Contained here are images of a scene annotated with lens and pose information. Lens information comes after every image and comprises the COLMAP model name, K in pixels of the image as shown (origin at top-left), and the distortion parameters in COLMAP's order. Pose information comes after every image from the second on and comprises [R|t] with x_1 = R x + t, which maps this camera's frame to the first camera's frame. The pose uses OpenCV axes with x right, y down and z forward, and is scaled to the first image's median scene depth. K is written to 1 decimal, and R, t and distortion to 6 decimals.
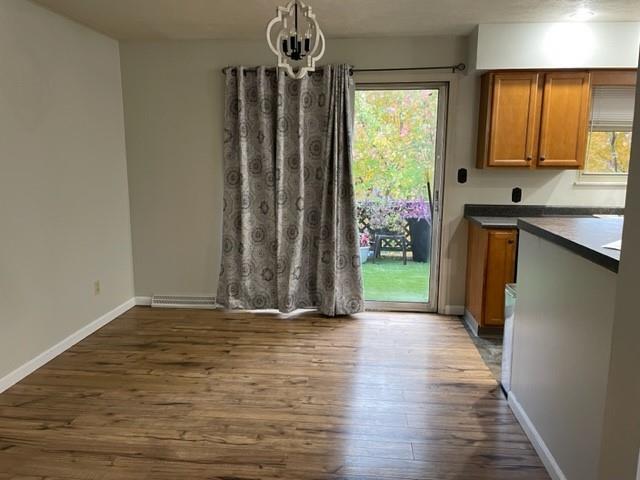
lens RADIAL K [[480.3, 0, 323.4], [0, 480.3, 235.6], [0, 0, 1]] dist [0.089376, -0.113145]
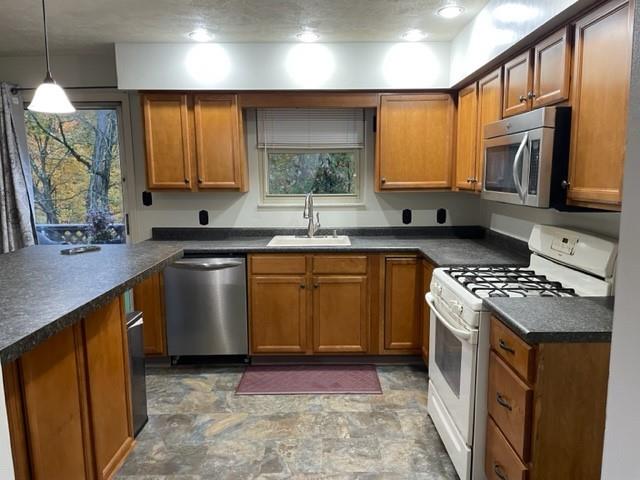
lens RADIAL K [[480.3, 0, 322.5], [0, 480.3, 244.9], [0, 0, 1]] dist [0.089376, -0.113145]
pose [[0.996406, -0.023114, 0.081490, 0.595772], [0.024690, 0.999526, -0.018378, -0.004578], [-0.081027, 0.020324, 0.996505, 0.007345]]
